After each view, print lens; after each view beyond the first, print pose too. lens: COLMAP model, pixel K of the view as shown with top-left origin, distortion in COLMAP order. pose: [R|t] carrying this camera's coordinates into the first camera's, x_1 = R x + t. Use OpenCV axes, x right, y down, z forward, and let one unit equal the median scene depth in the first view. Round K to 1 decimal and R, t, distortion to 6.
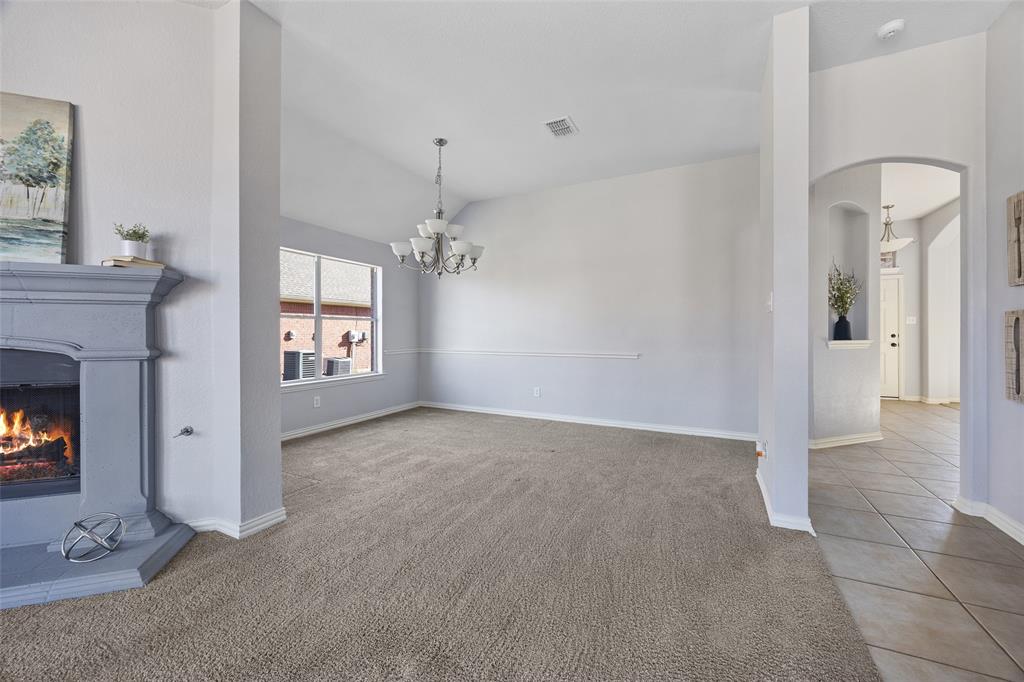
lens RADIAL K [[392.2, 0, 515.8], [0, 392.2, 333.6], [0, 0, 1]] dist [0.003668, -0.000804]
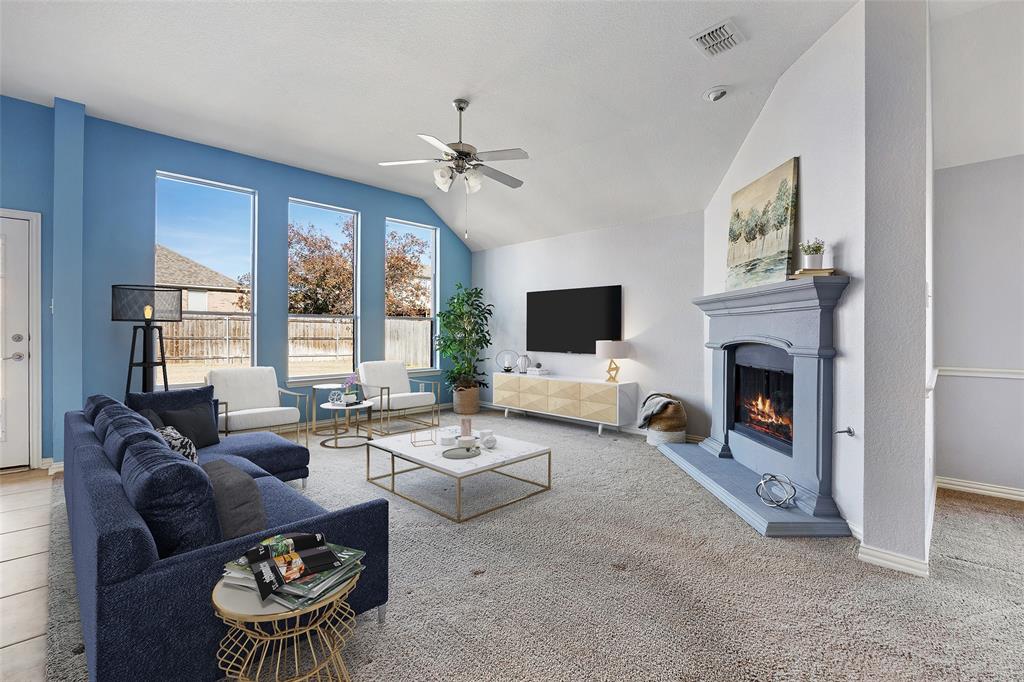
lens RADIAL K [[457.6, 0, 527.0], [0, 457.6, 331.7], [0, 0, 1]] dist [-0.015986, -0.000059]
pose [[-0.297958, -0.006842, -0.954554, 0.560401], [-0.009424, 0.999947, -0.004225, 0.005948], [0.954532, 0.007737, -0.298007, 0.602573]]
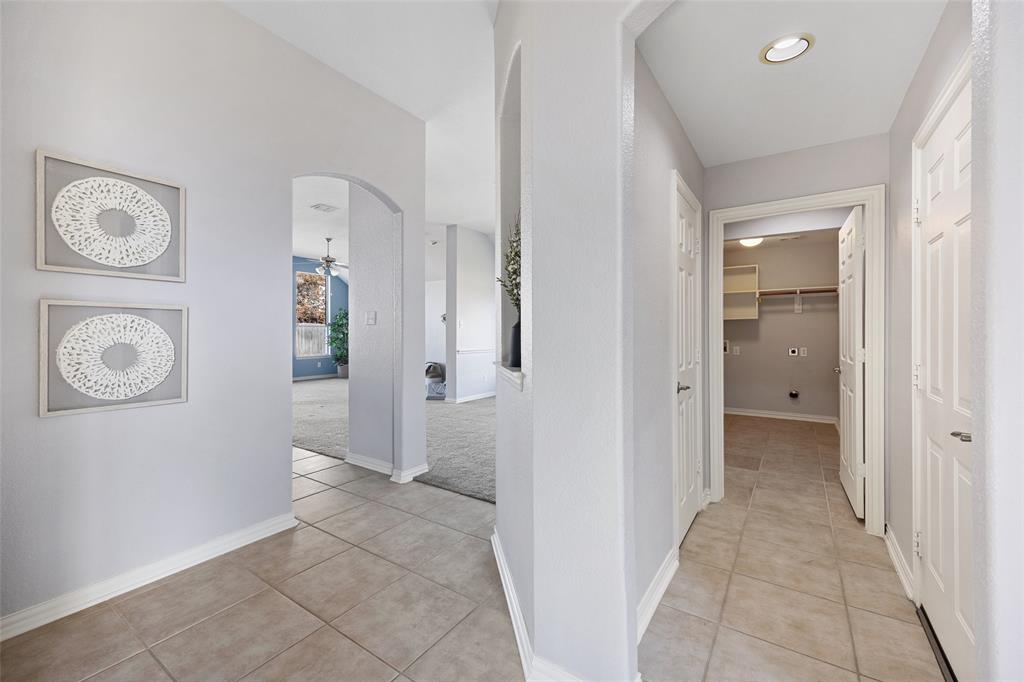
lens RADIAL K [[413.0, 0, 507.3], [0, 413.0, 334.3], [0, 0, 1]] dist [-0.002109, -0.000415]
pose [[-0.144766, 0.000379, -0.989466, 2.506316], [-0.002997, 0.999995, 0.000822, -0.007944], [0.989461, 0.003084, -0.144764, 2.024902]]
